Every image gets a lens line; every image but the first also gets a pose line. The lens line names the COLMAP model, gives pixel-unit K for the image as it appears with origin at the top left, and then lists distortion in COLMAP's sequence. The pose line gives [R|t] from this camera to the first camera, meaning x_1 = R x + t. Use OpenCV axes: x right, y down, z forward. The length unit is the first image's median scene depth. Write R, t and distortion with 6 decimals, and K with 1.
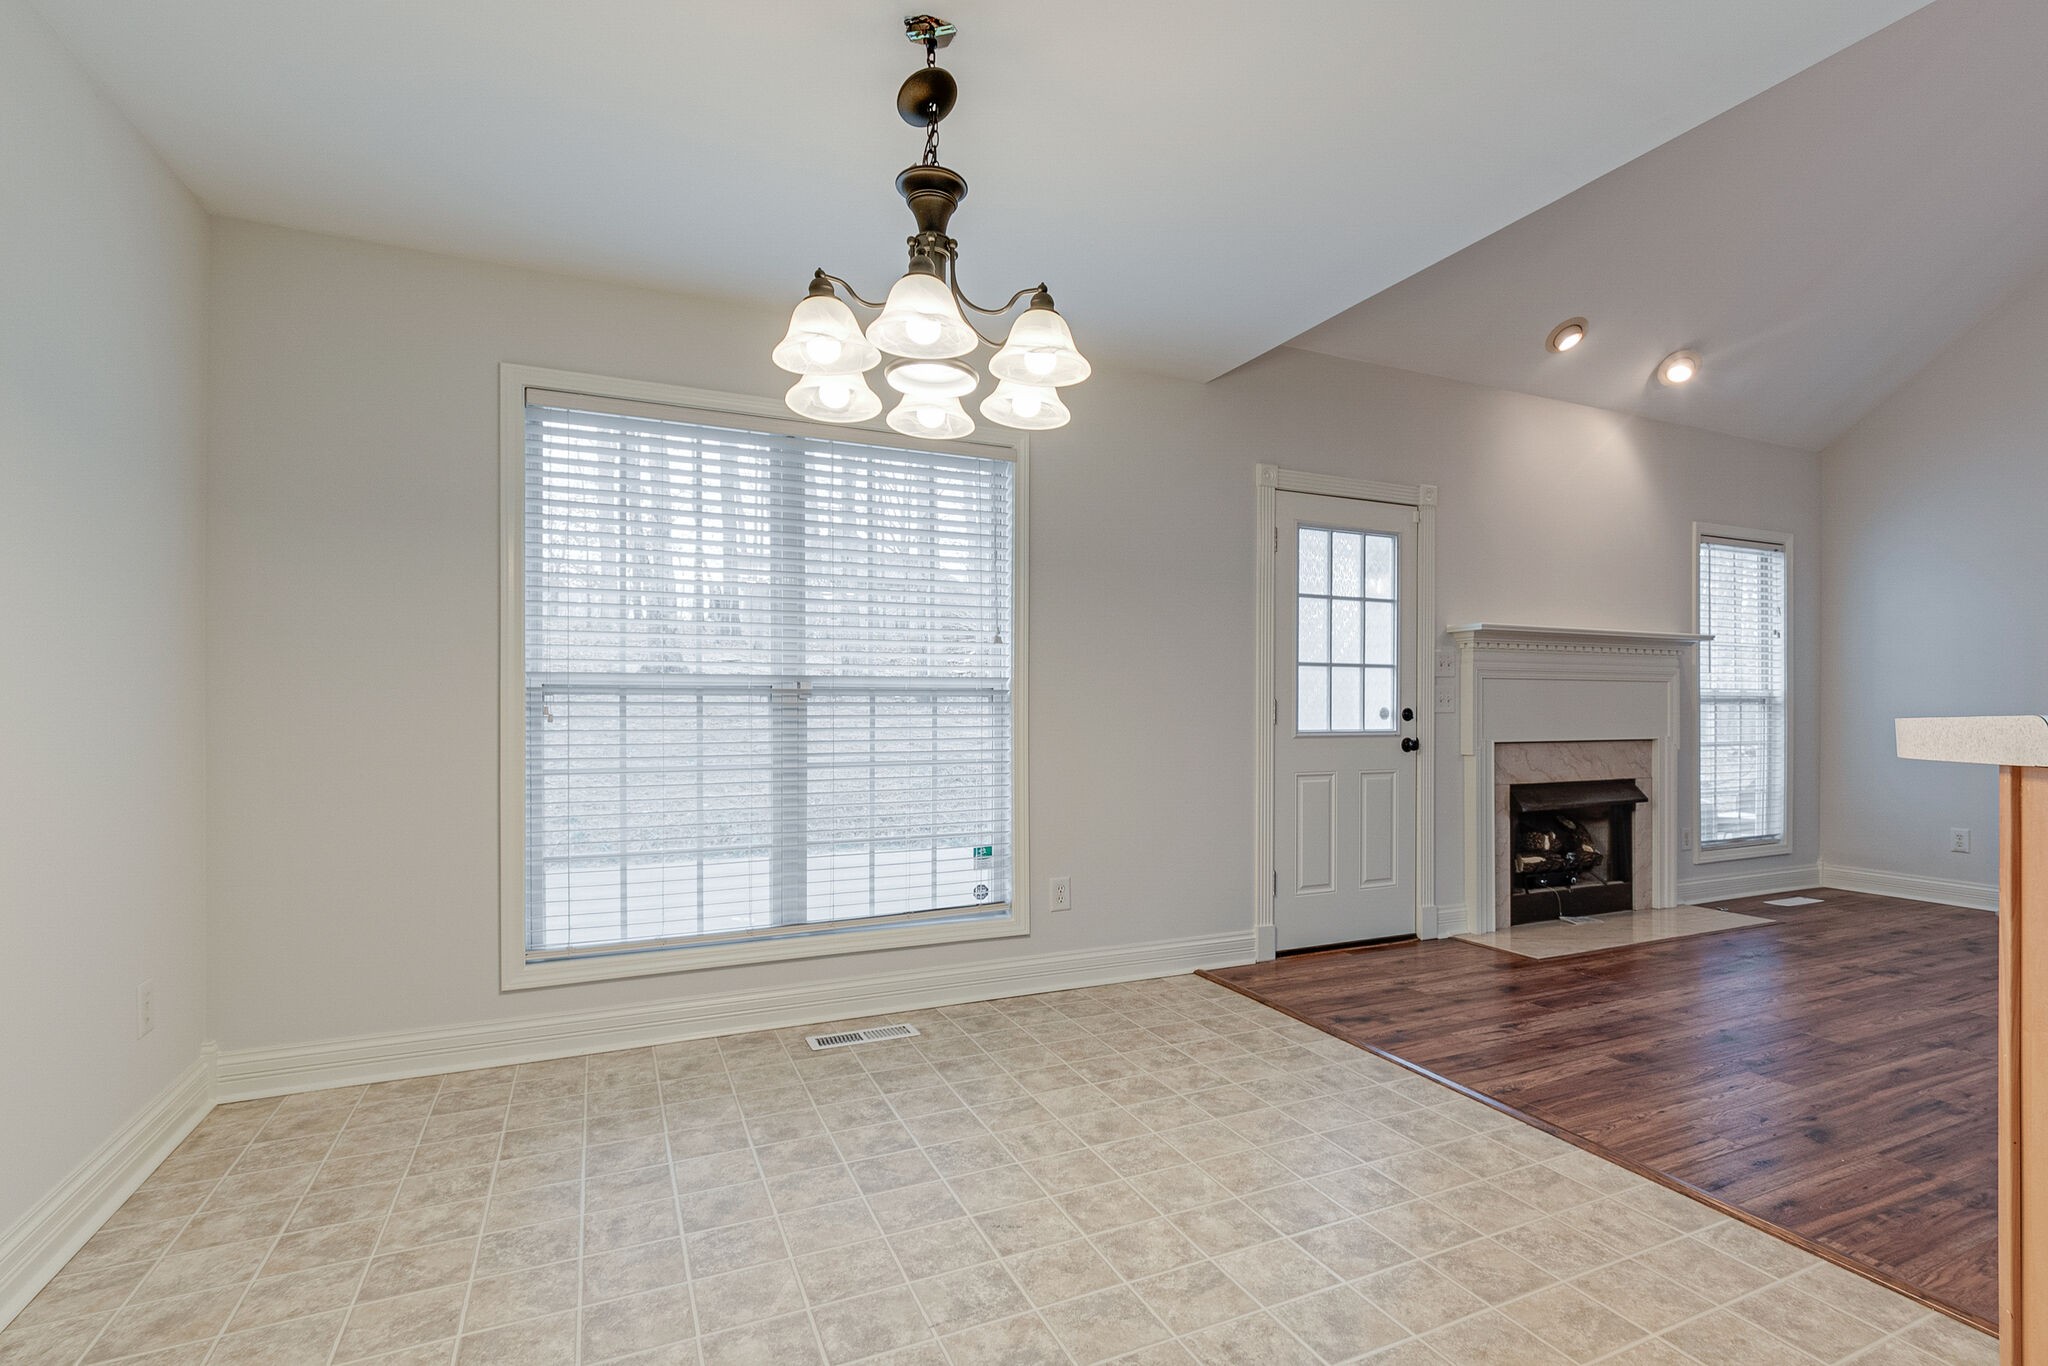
lens RADIAL K [[960.9, 0, 1079.0], [0, 960.9, 697.8], [0, 0, 1]] dist [0.001036, -0.002324]
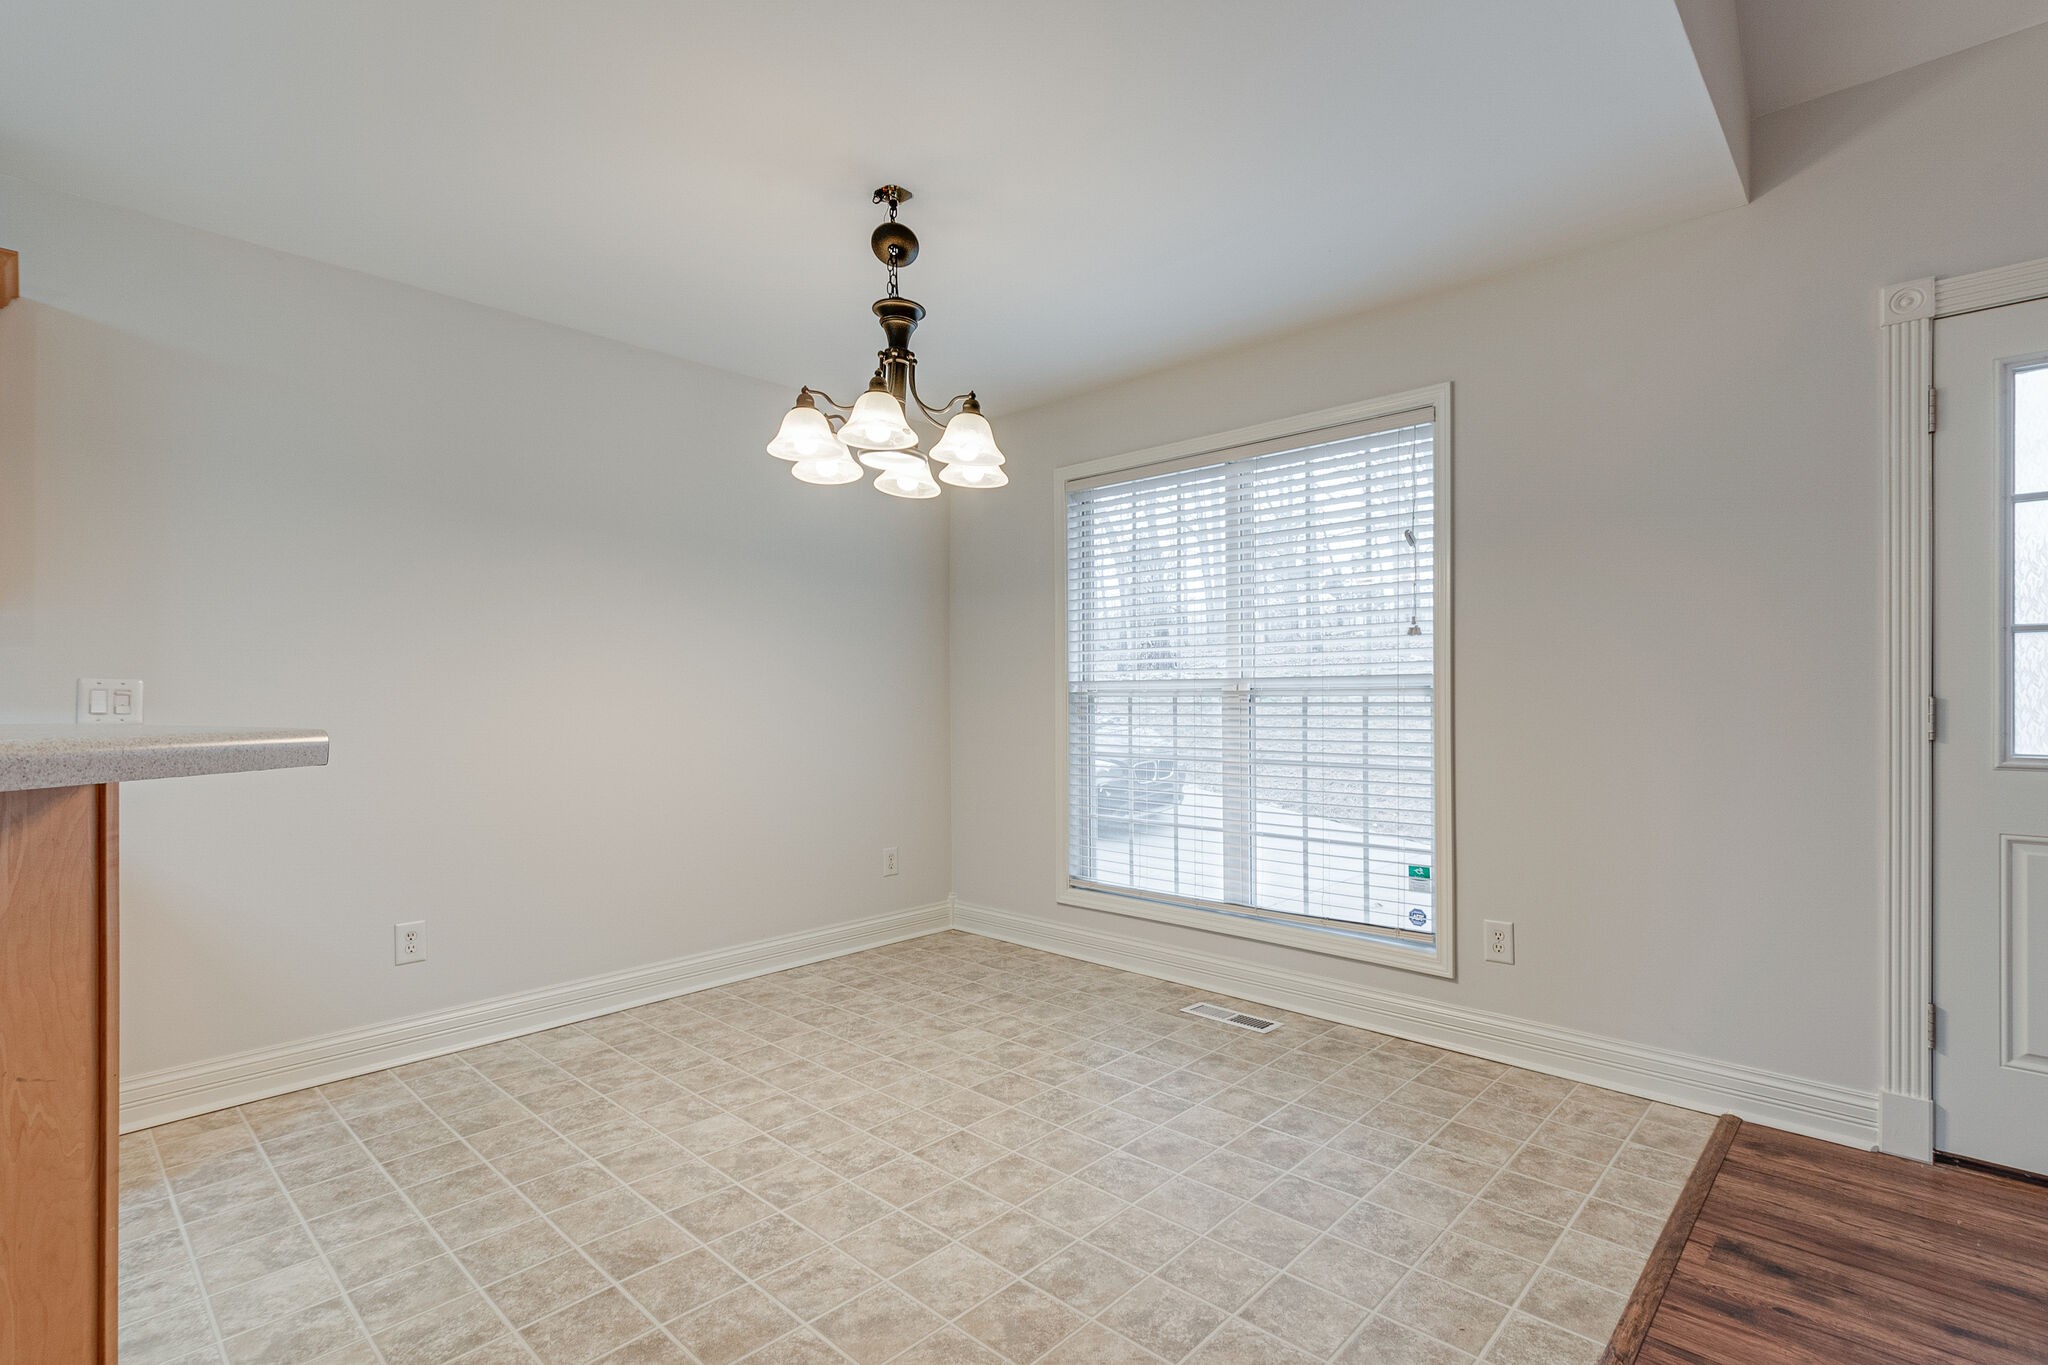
lens RADIAL K [[960.9, 0, 1088.8], [0, 960.9, 696.8], [0, 0, 1]] dist [0.001036, -0.002324]
pose [[0.395940, -0.005142, -0.918262, 0.625333], [0.004787, 0.999982, -0.003536, 0.001214], [0.918264, -0.002996, 0.395958, 0.395750]]
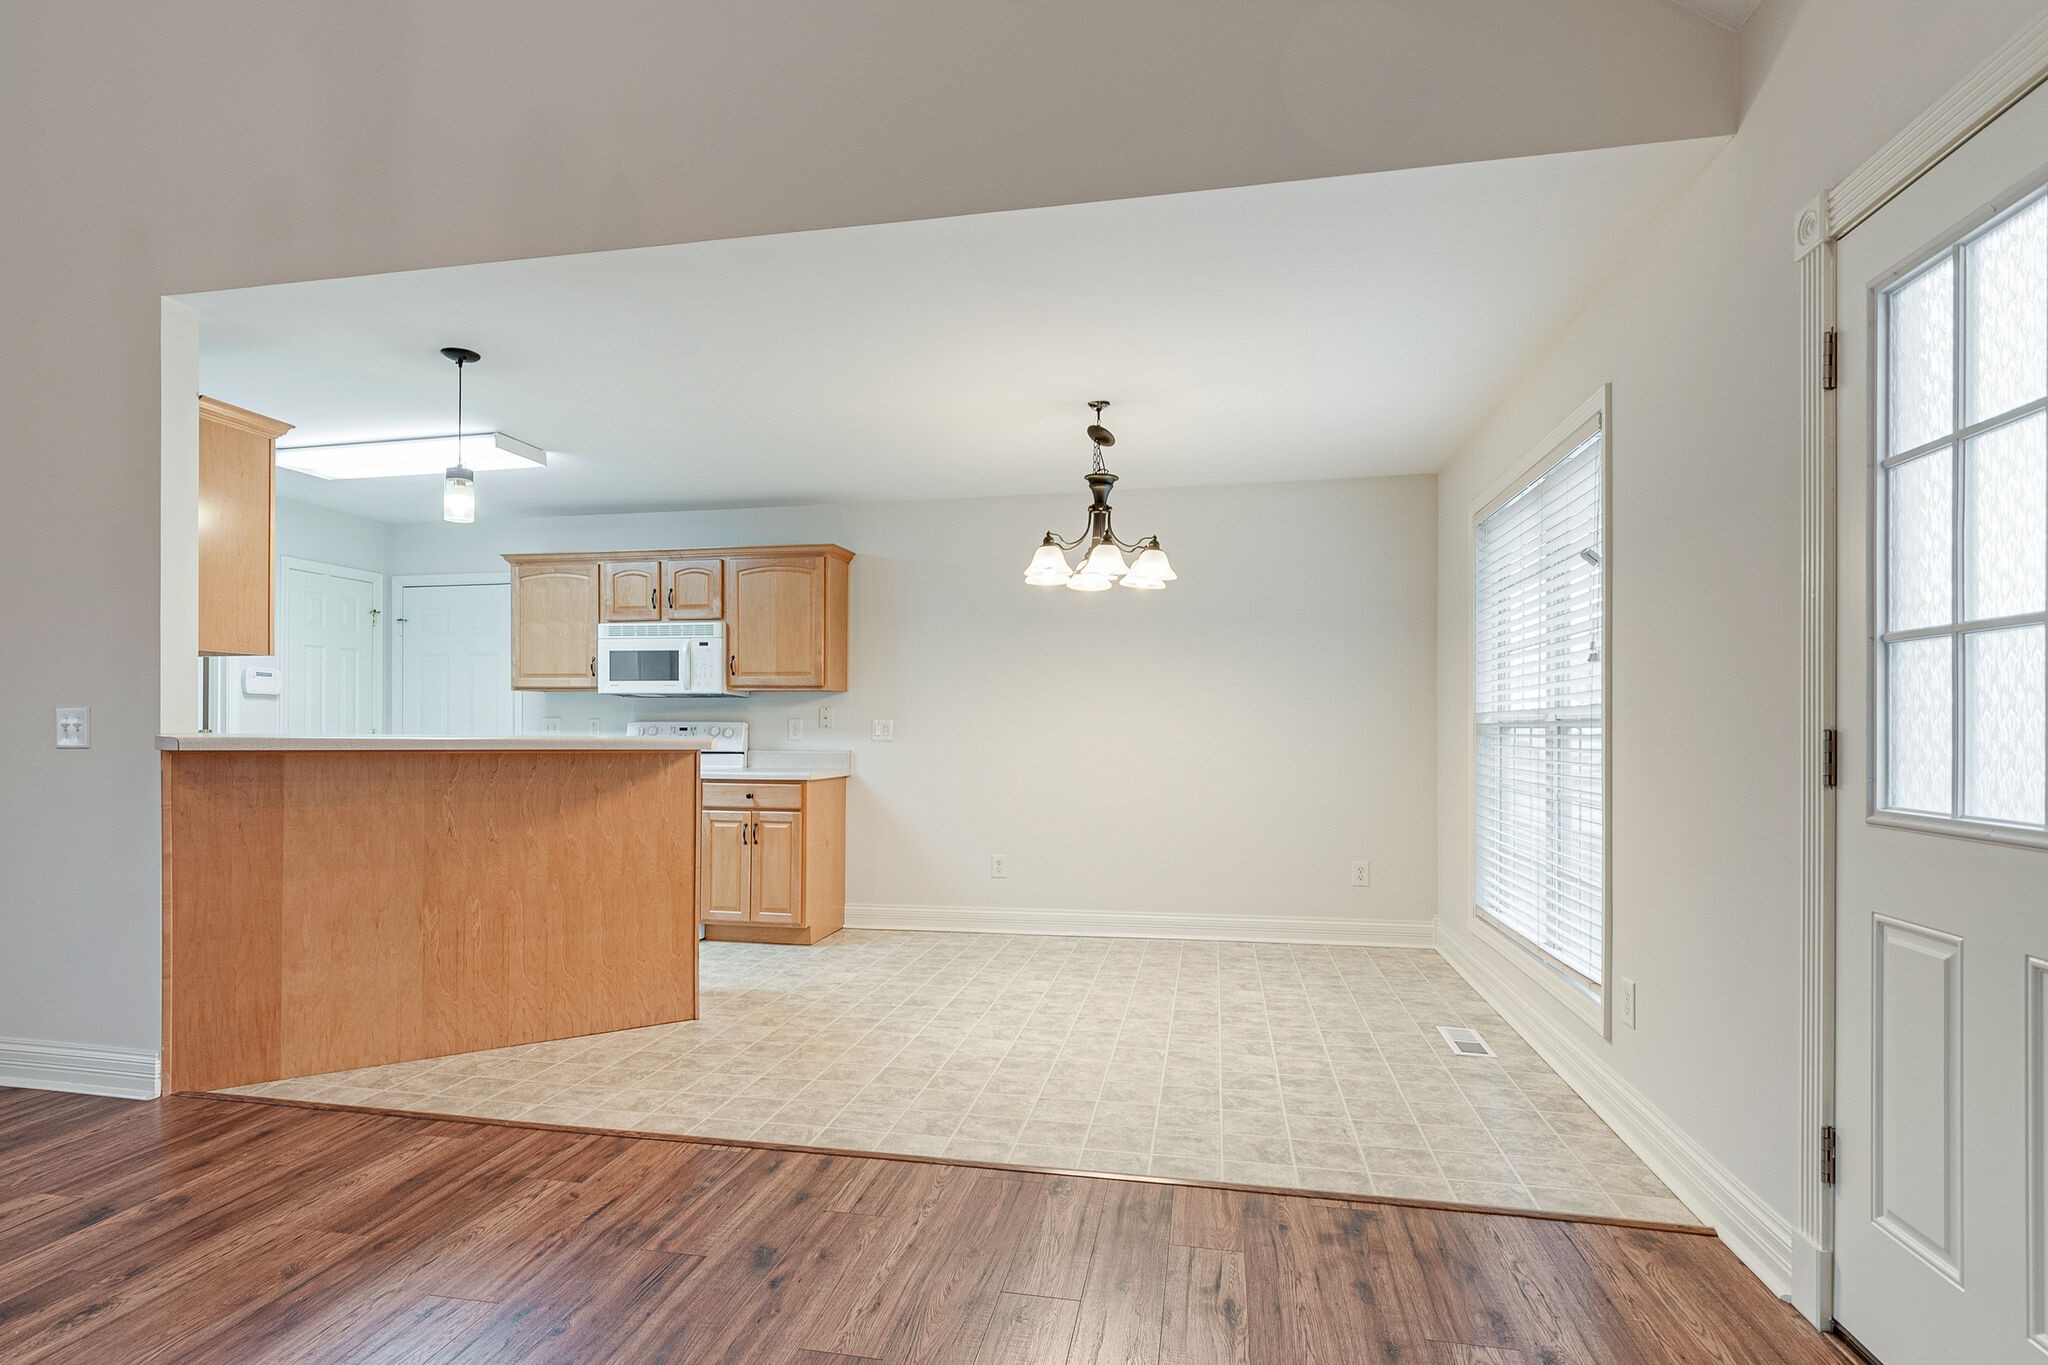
lens RADIAL K [[1097.8, 0, 982.9], [0, 1097.8, 699.2], [0, 0, 1]] dist [0.007424, -0.004741]
pose [[-0.608195, -0.024558, -0.793407, 0.983053], [0.002670, 0.999452, -0.032983, 0.009485], [0.793783, -0.022179, -0.607797, 1.203643]]
